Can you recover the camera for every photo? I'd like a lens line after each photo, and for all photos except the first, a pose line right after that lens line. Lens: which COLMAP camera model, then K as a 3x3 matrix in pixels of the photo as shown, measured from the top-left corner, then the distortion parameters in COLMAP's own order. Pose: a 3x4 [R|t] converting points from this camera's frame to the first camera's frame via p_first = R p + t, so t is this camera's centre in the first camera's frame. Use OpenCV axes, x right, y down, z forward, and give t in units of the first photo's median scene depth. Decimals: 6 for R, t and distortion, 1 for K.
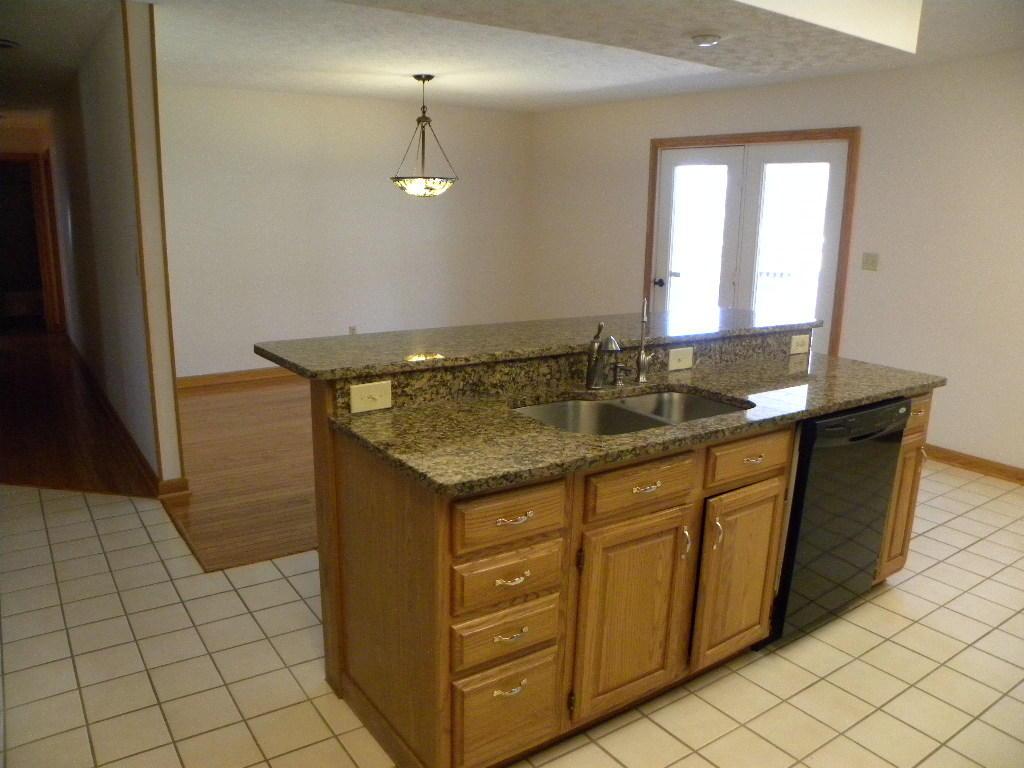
lens RADIAL K [[785.2, 0, 510.0], [0, 785.2, 391.5], [0, 0, 1]] dist [-0.151983, 0.090770]
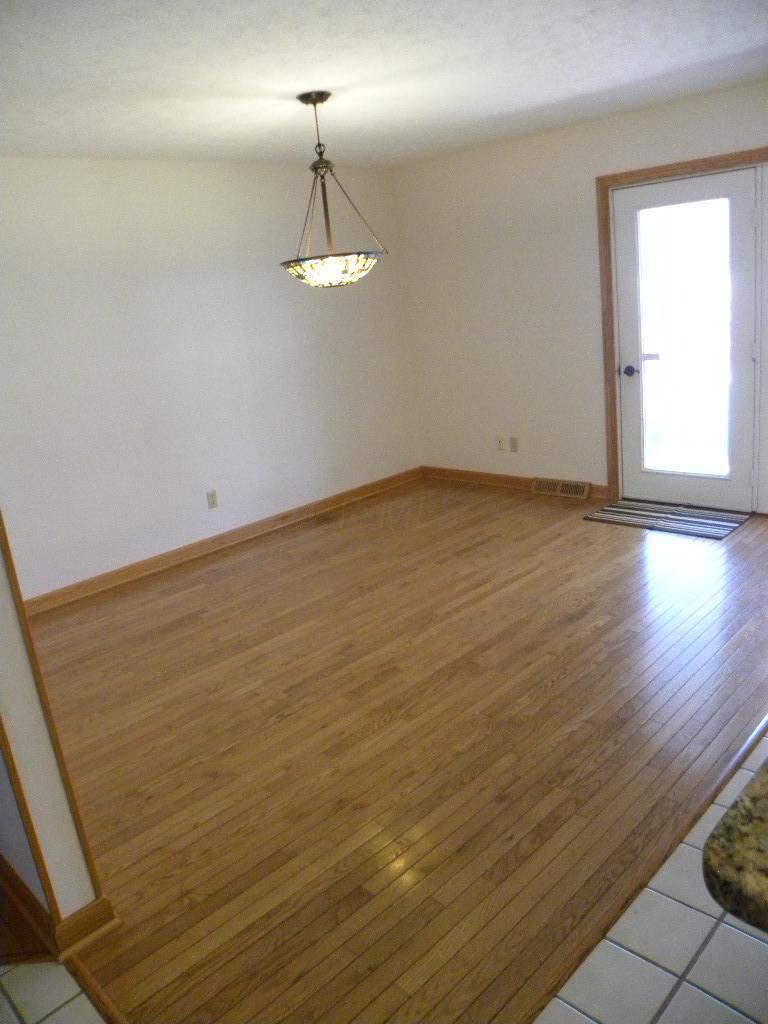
lens RADIAL K [[785.2, 0, 384.0], [0, 785.2, 512.0], [0, 0, 1]] dist [-0.151983, 0.090770]
pose [[0.974430, -0.165358, 0.152131, -0.202569], [0.161449, 0.986157, 0.037786, -0.084893], [-0.156273, -0.012259, 0.987638, 0.361187]]
